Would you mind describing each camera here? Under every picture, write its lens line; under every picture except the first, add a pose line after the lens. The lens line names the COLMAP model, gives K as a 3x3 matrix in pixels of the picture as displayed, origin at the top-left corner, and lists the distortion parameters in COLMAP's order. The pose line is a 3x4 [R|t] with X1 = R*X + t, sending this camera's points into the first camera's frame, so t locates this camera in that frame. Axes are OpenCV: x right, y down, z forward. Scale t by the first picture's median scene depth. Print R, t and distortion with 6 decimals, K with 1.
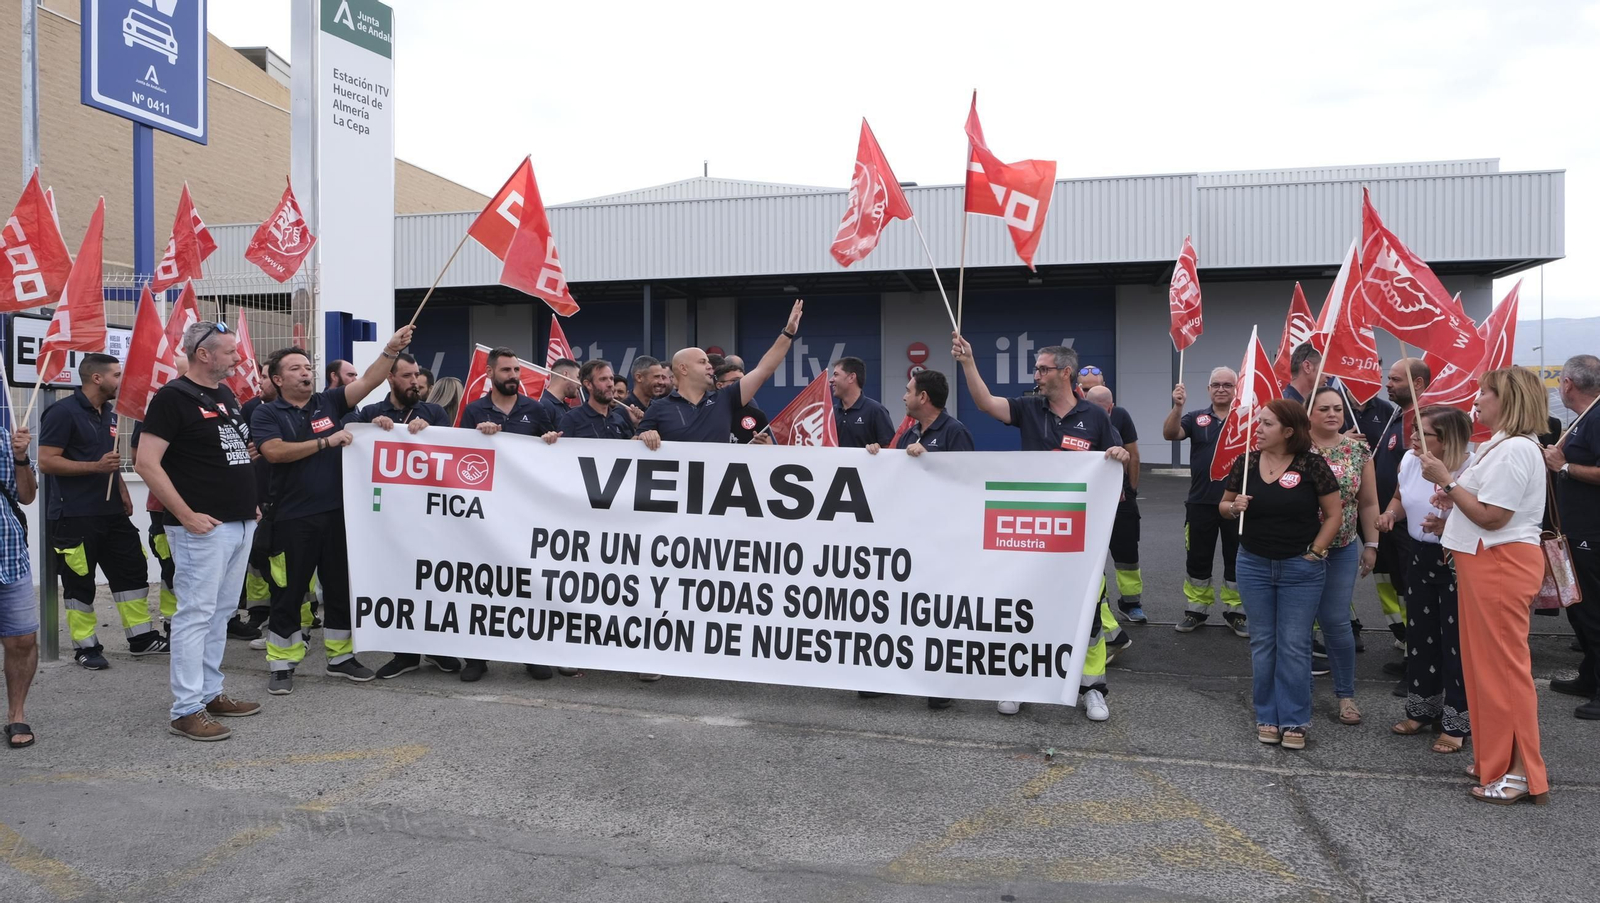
lens RADIAL K [[1081.8, 0, 800.0], [0, 1081.8, 451.5], [0, 0, 1]] dist [-0.044003, 0.032675]
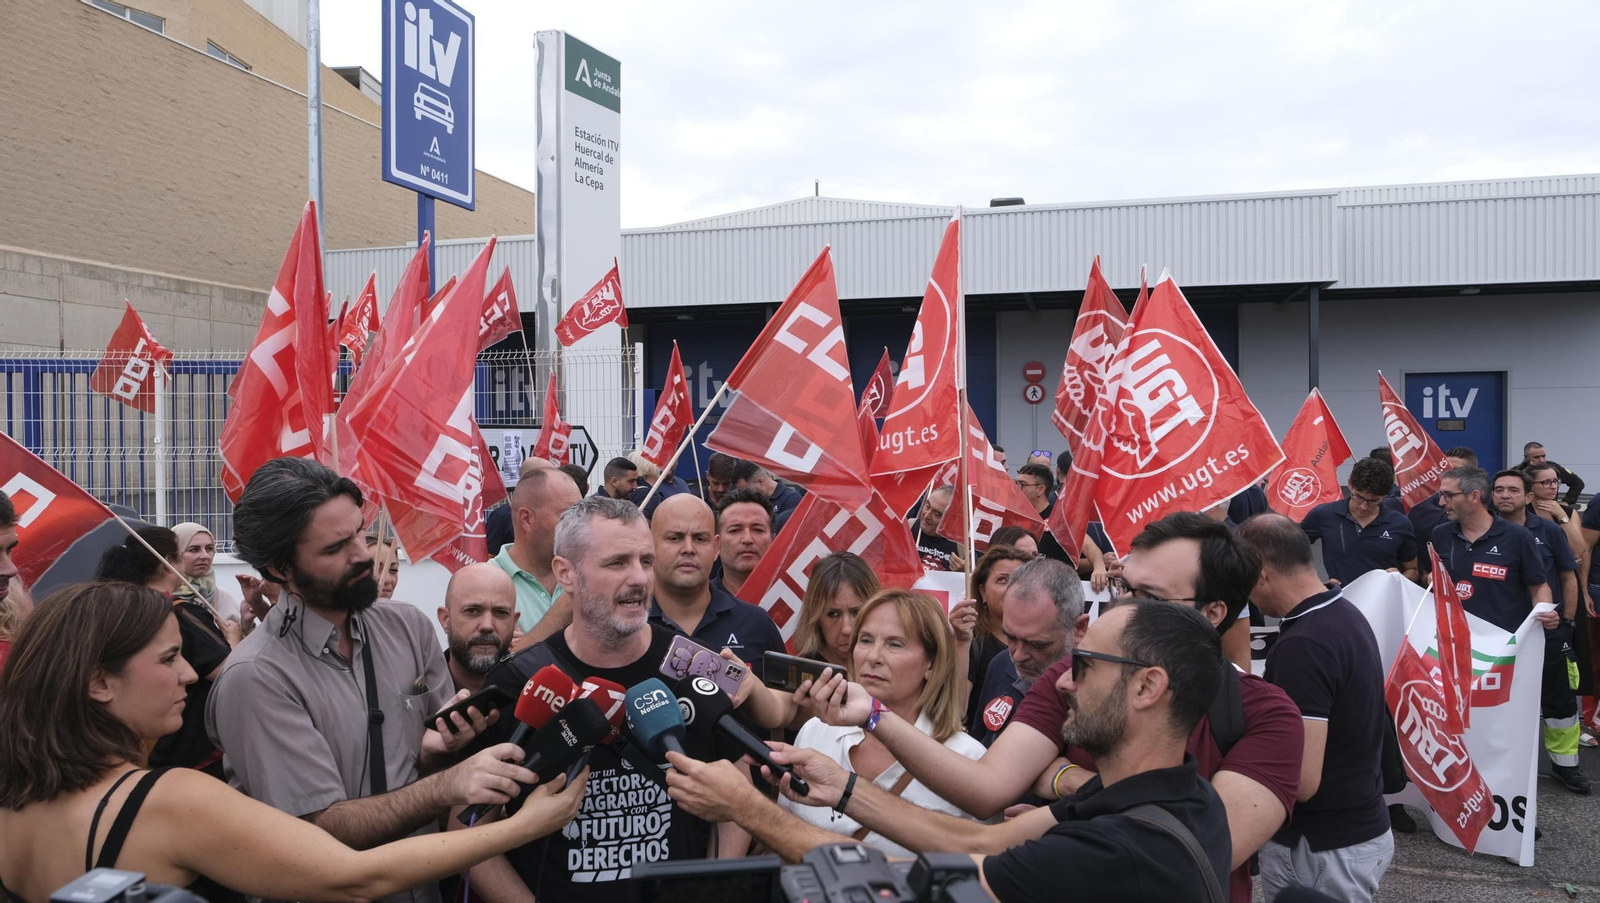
lens RADIAL K [[1081.8, 0, 800.0], [0, 1081.8, 451.5], [0, 0, 1]] dist [-0.044003, 0.032675]
pose [[0.999081, -0.001974, -0.042820, -0.178572], [0.001952, 0.999998, -0.000552, -0.050981], [0.042821, 0.000468, 0.999083, -0.000457]]
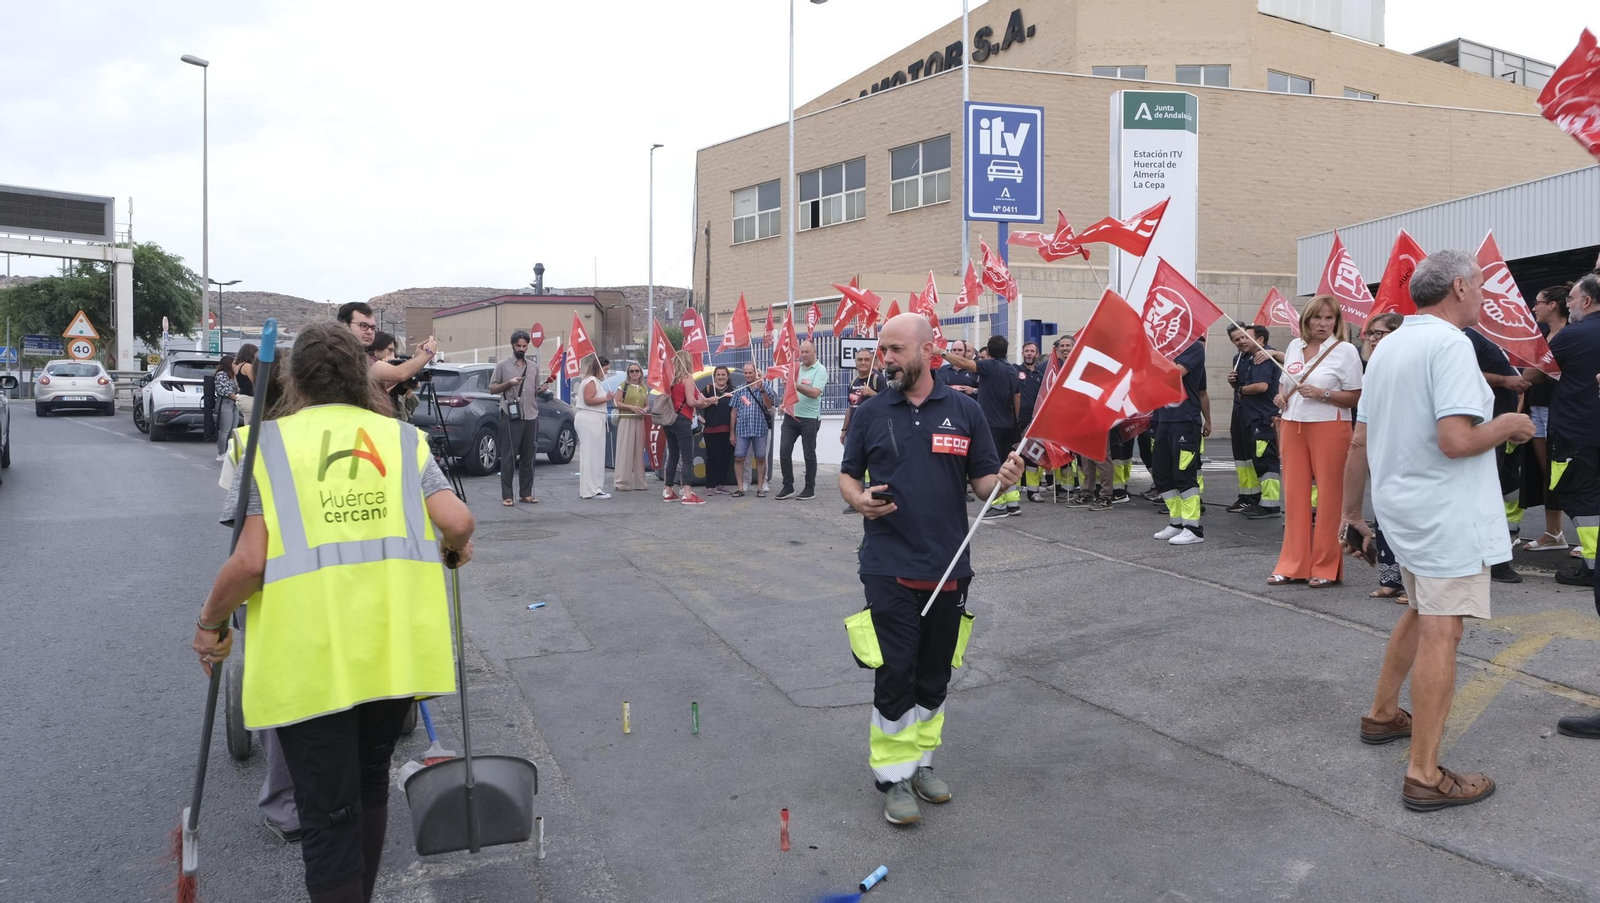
lens RADIAL K [[1081.8, 0, 800.0], [0, 1081.8, 451.5], [0, 0, 1]] dist [-0.044003, 0.032675]
pose [[0.439915, 0.021861, -0.897773, 0.705894], [-0.013778, 0.999750, 0.017593, 0.042271], [0.897934, 0.004629, 0.440106, -0.080362]]
